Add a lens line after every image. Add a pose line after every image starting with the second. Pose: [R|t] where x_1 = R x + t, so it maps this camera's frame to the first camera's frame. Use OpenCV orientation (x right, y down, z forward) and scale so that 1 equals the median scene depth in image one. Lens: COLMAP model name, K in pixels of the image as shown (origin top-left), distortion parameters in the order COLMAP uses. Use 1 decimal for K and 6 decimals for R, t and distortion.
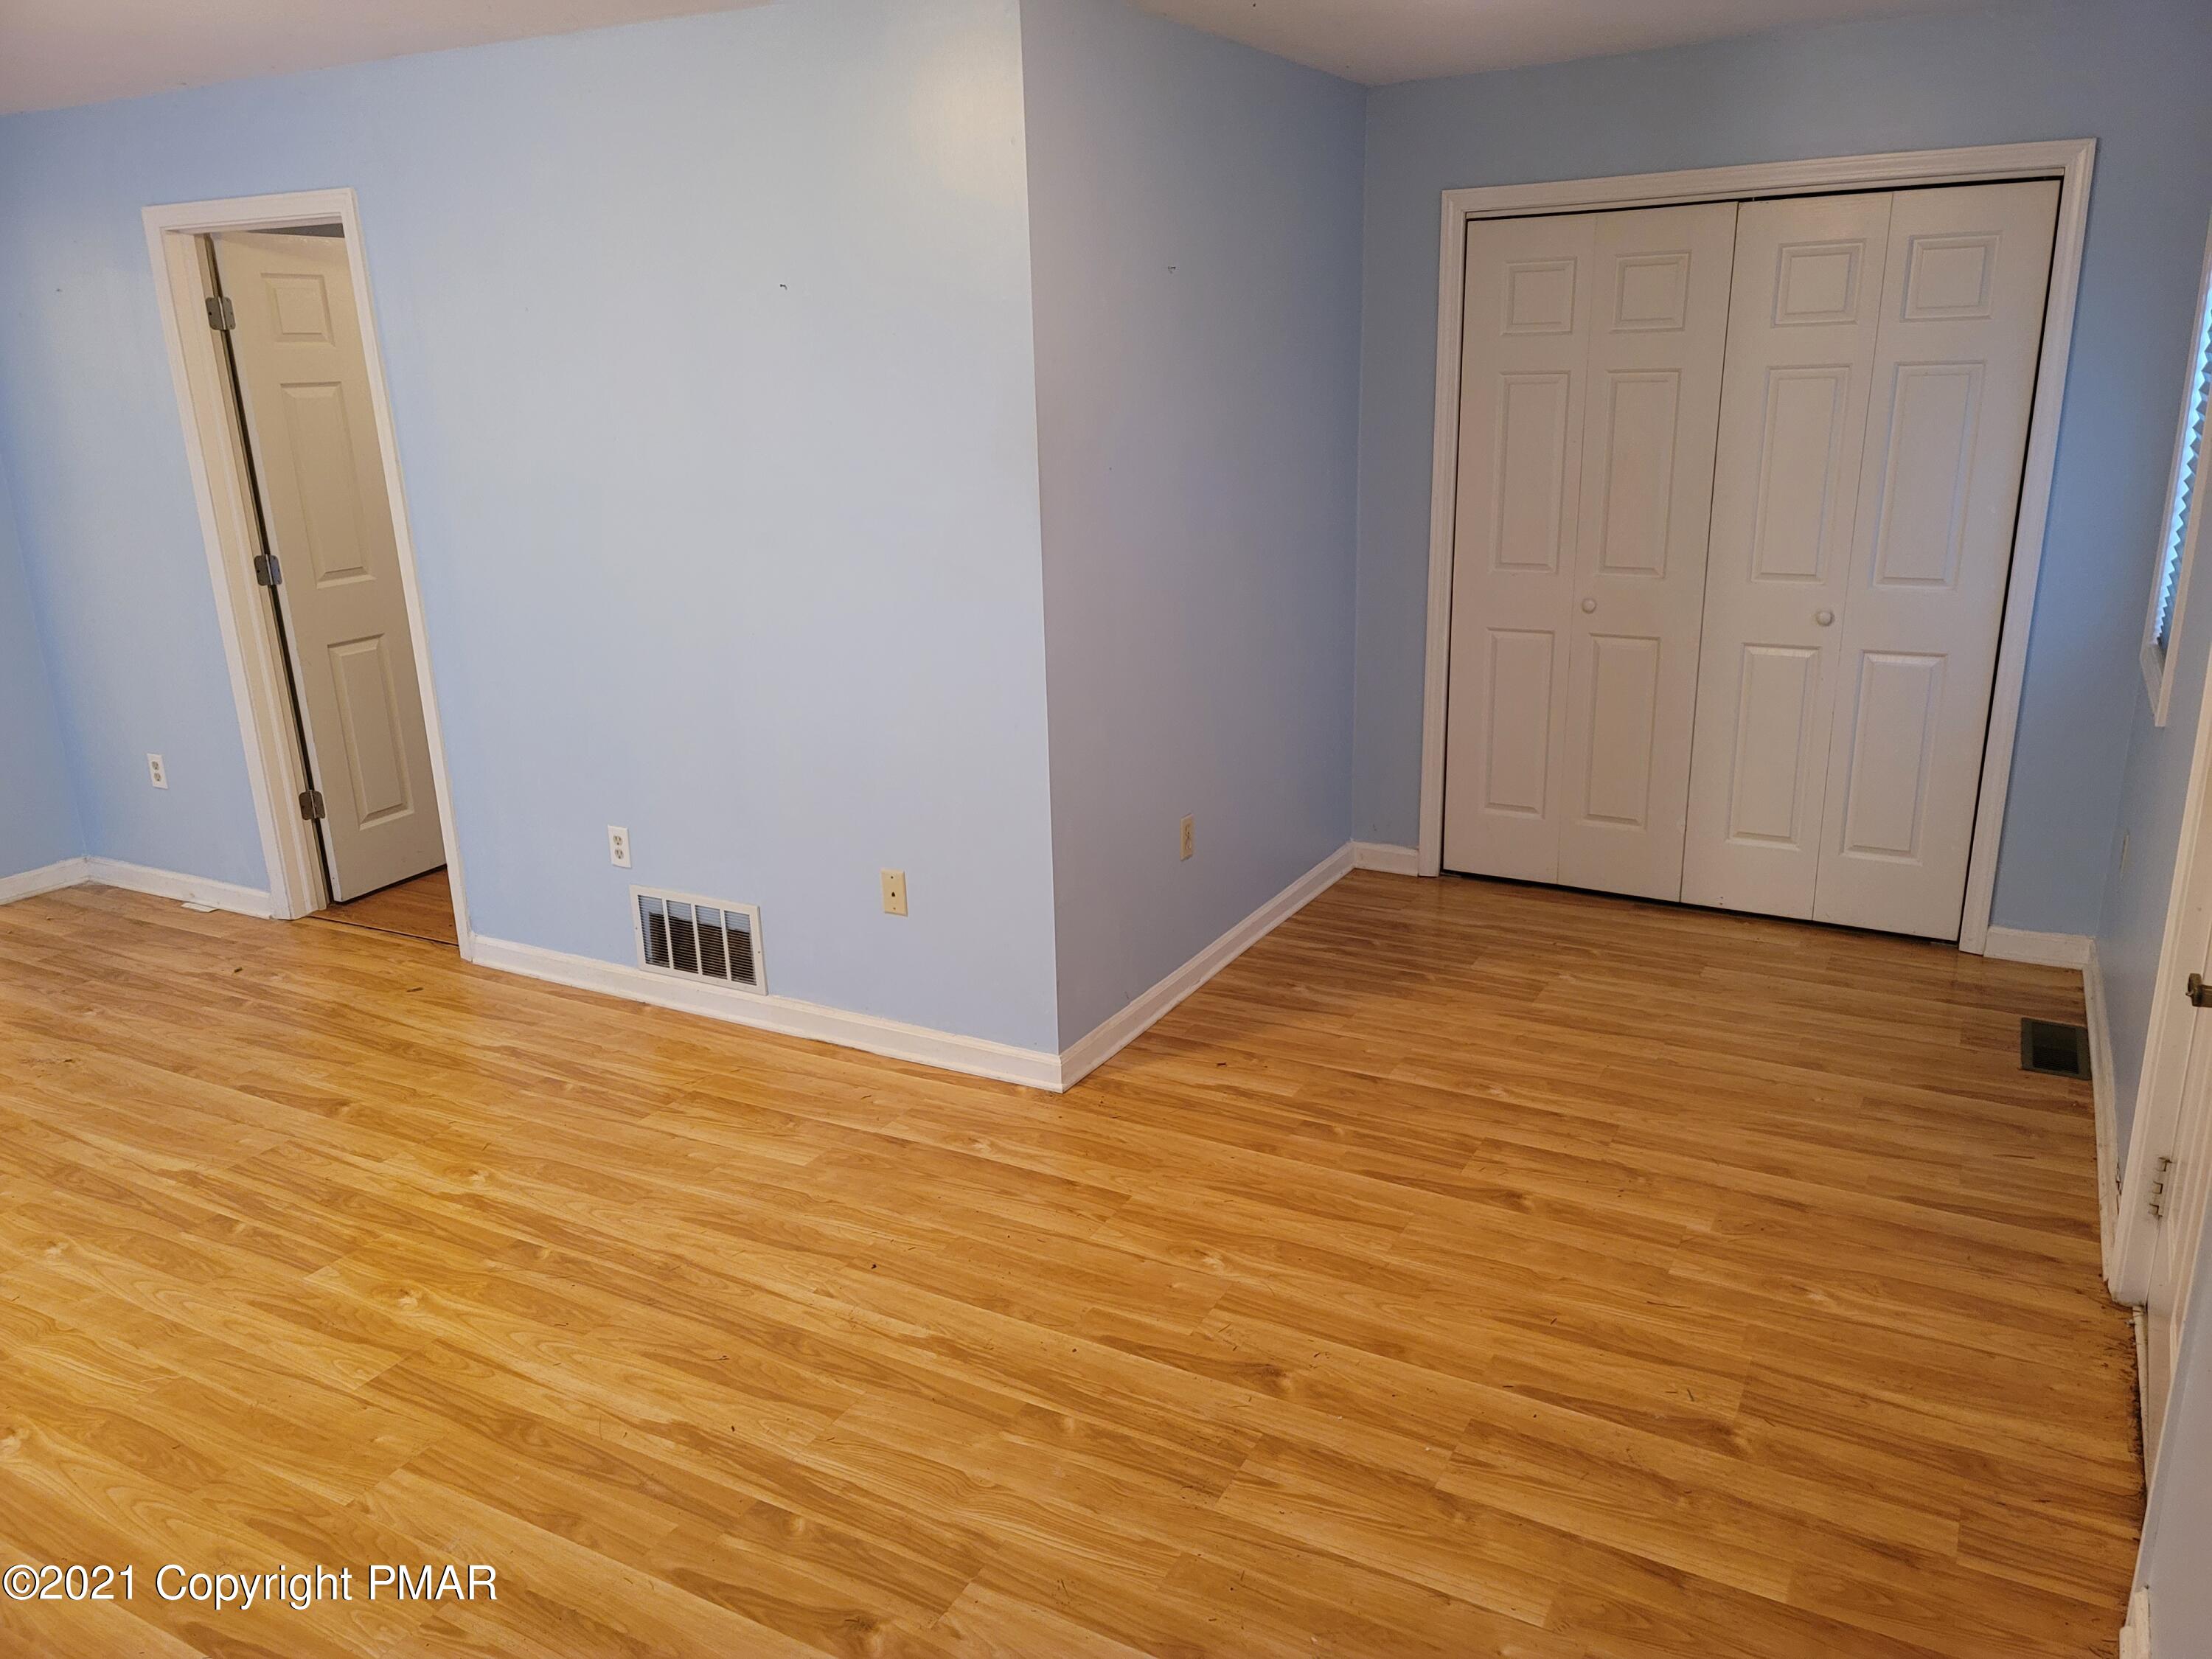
lens RADIAL K [[1625.6, 0, 1108.6], [0, 1625.6, 831.2], [0, 0, 1]] dist [-0.001172, -0.000577]
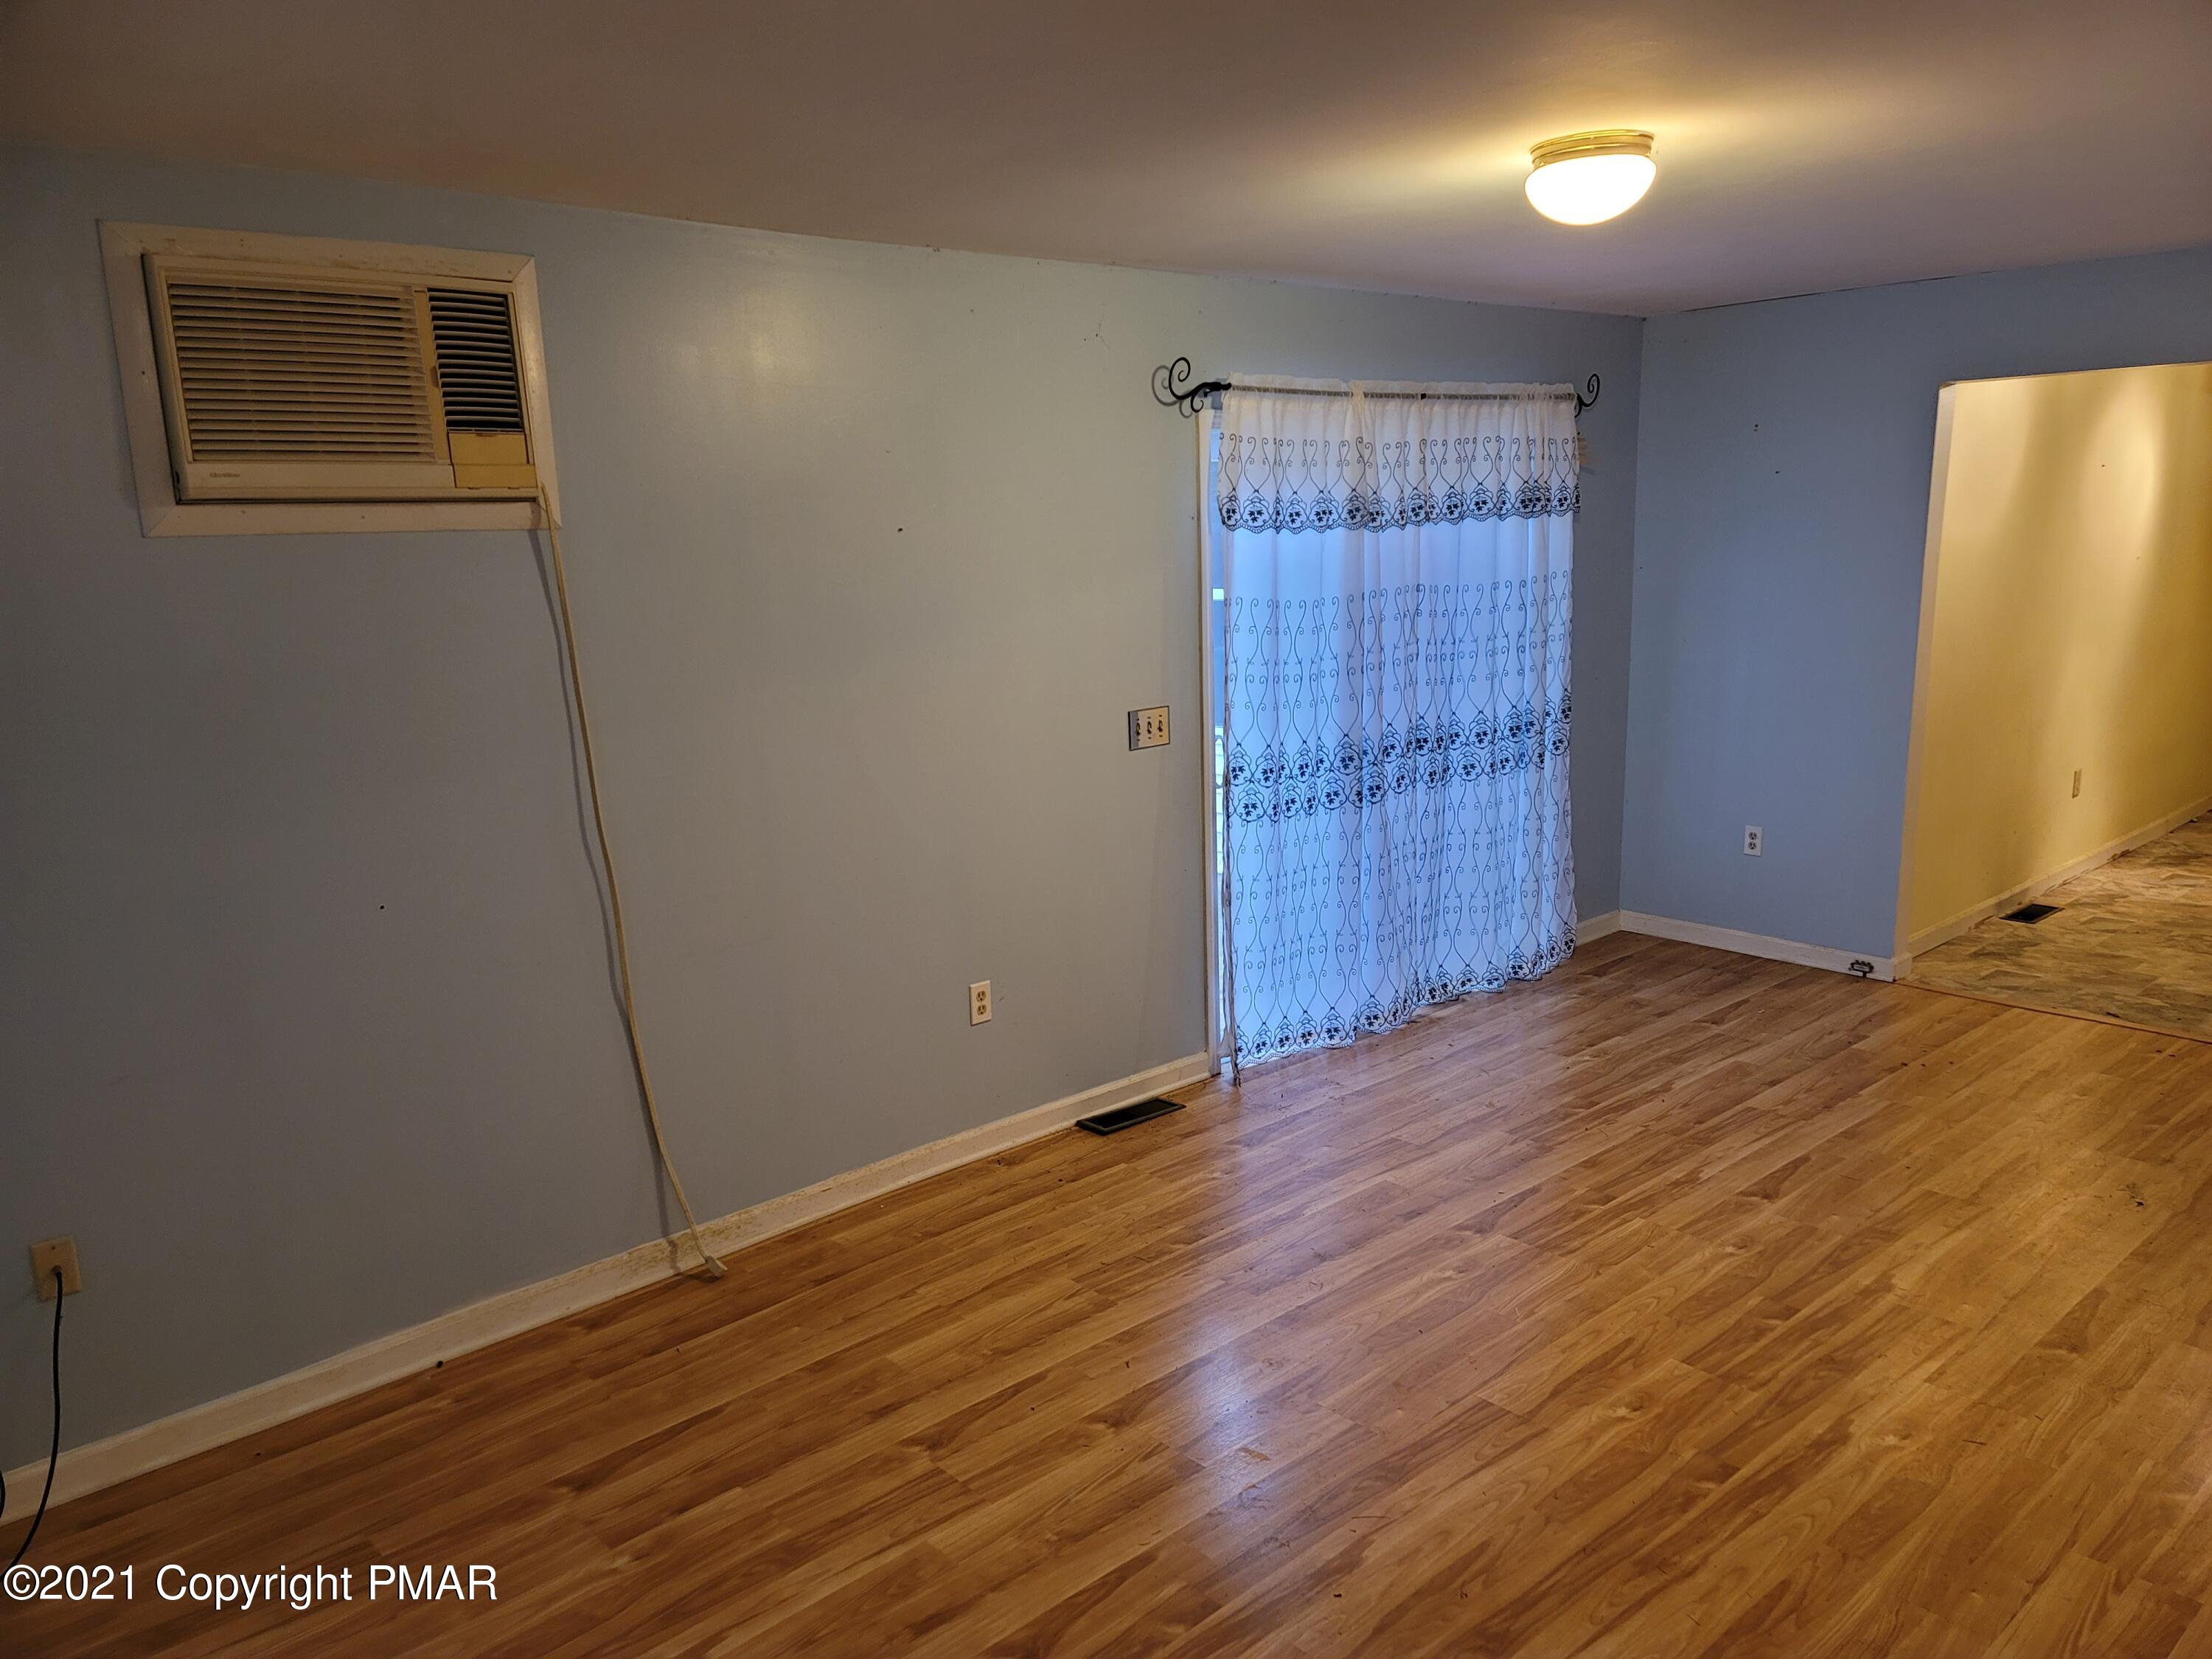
lens RADIAL K [[1625.6, 0, 1106.8], [0, 1625.6, 832.5], [0, 0, 1]] dist [-0.001172, -0.000577]
pose [[-0.332610, 0.213827, -0.918504, 0.497104], [-0.232369, 0.925346, 0.299566, -0.258994], [0.913989, 0.313070, -0.258092, 0.777214]]
